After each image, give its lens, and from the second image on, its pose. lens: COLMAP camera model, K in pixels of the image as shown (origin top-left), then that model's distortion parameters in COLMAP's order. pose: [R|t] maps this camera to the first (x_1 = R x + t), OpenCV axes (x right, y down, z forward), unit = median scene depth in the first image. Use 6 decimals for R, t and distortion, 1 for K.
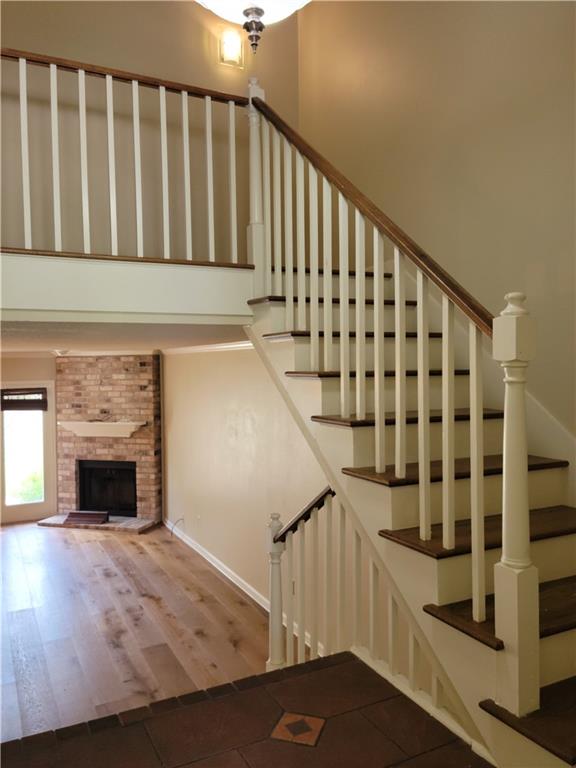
lens RADIAL K [[621.6, 0, 290.7], [0, 621.6, 380.2], [0, 0, 1]] dist [0.059905, -0.057019]
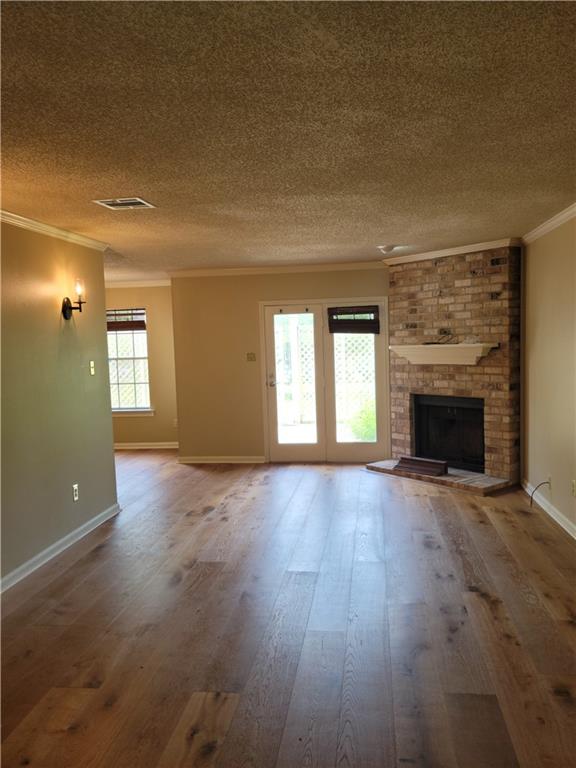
lens RADIAL K [[621.6, 0, 290.7], [0, 621.6, 380.2], [0, 0, 1]] dist [0.059905, -0.057019]
pose [[0.831194, 0.031127, -0.555111, -0.030157], [0.000896, 0.998355, 0.057323, 0.068116], [0.555982, -0.048144, 0.829799, 0.270092]]
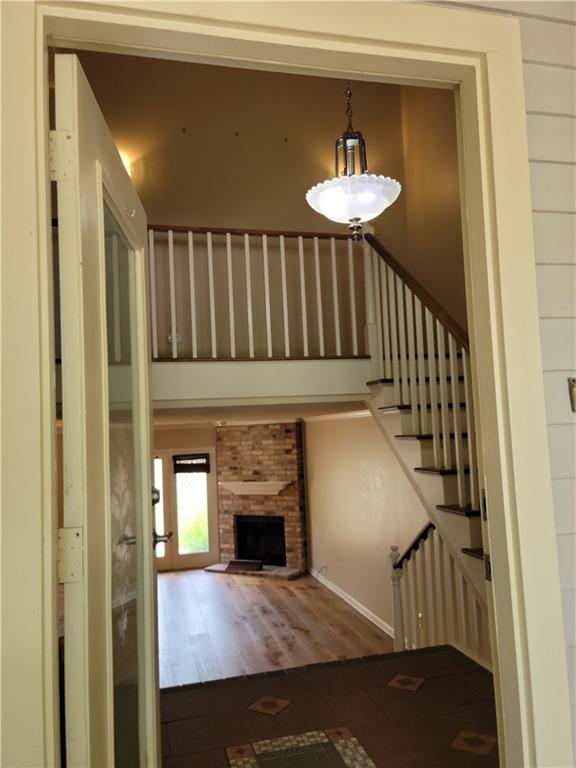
lens RADIAL K [[621.6, 0, 290.7], [0, 621.6, 380.2], [0, 0, 1]] dist [0.059905, -0.057019]
pose [[0.974919, -0.048840, -0.217136, 0.025783], [0.026865, 0.994316, -0.103029, -0.000002], [0.220933, 0.094612, 0.970689, -0.135095]]
